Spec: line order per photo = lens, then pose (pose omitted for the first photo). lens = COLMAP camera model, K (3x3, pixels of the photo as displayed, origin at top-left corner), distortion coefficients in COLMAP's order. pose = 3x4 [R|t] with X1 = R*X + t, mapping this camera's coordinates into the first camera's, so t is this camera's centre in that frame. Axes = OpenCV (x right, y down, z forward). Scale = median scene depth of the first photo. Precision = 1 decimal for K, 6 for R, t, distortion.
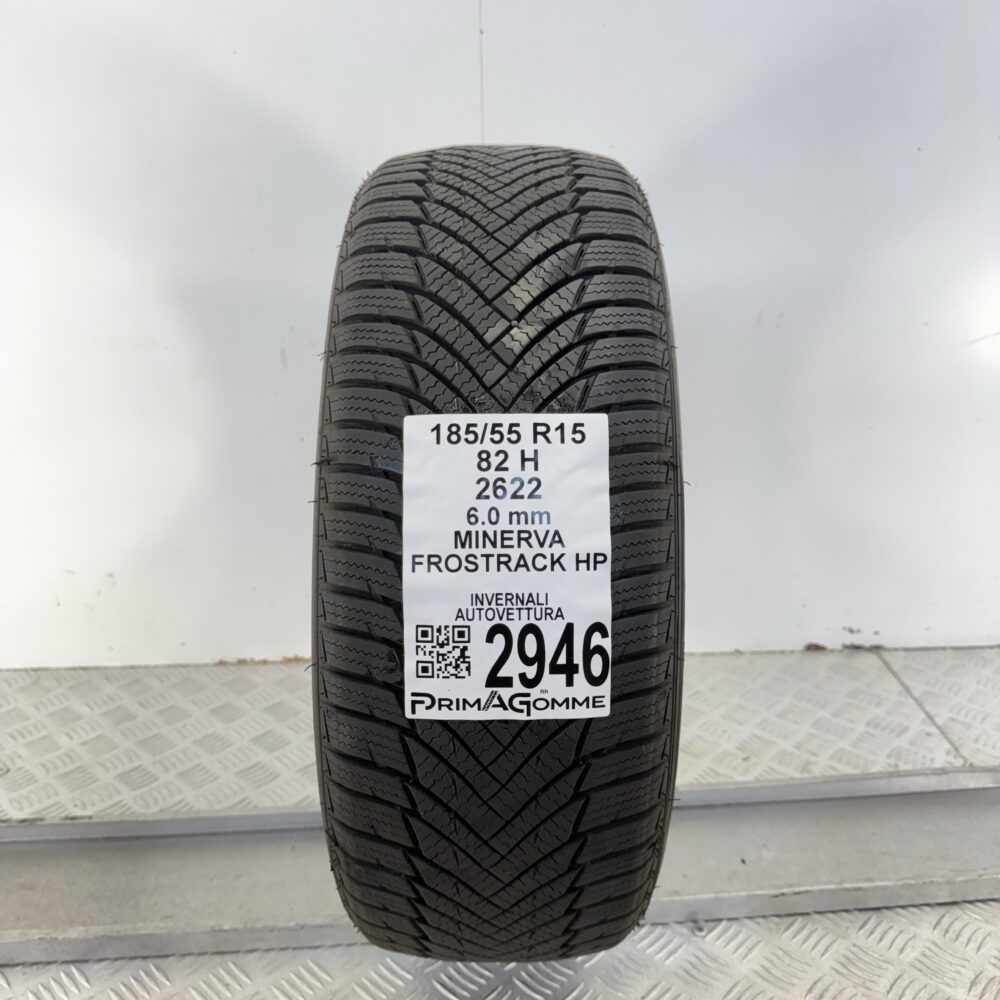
lens RADIAL K [[921.4, 0, 513.6], [0, 921.4, 493.0], [0, 0, 1]] dist [0.170159, -0.385650]
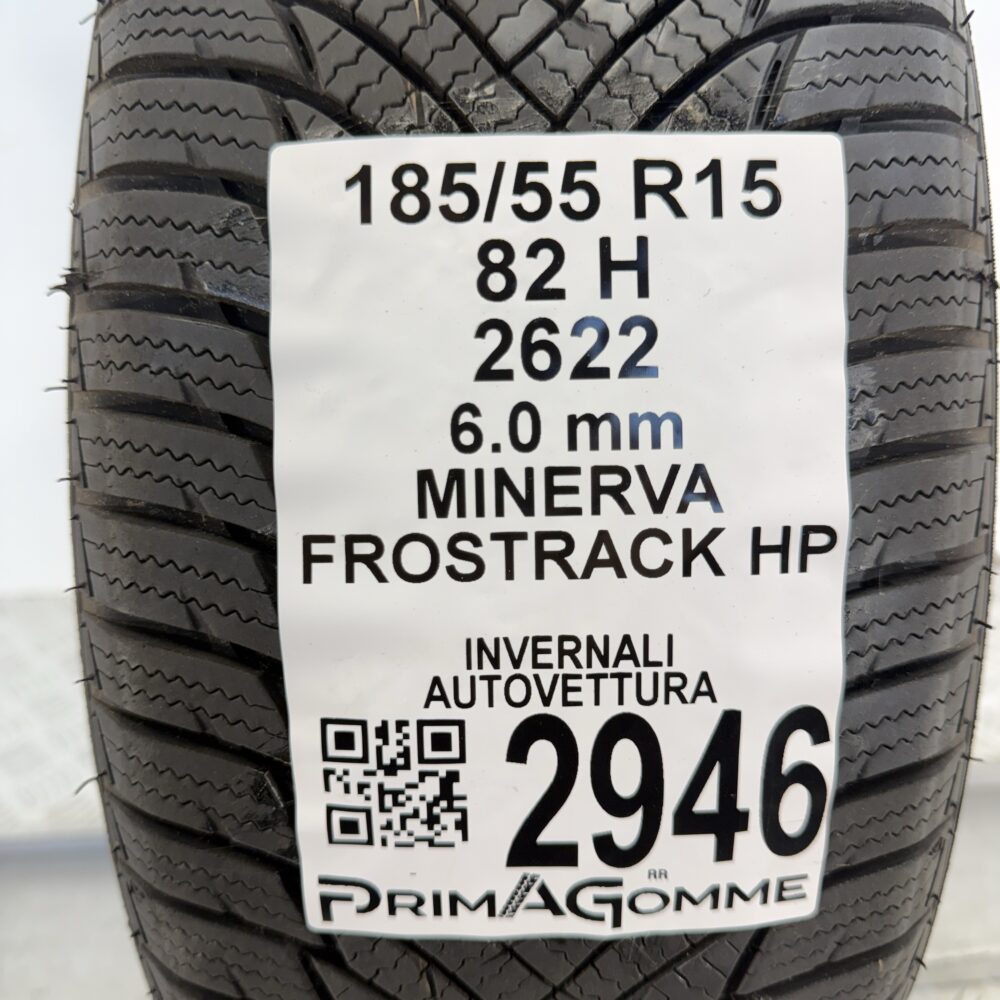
lens RADIAL K [[921.4, 0, 513.6], [0, 921.4, 493.0], [0, 0, 1]] dist [0.170159, -0.385650]
pose [[0.999901, -0.008033, -0.011595, -0.021901], [0.009500, 0.991132, 0.132543, 0.002521], [0.010427, -0.132640, 0.991109, 0.634014]]
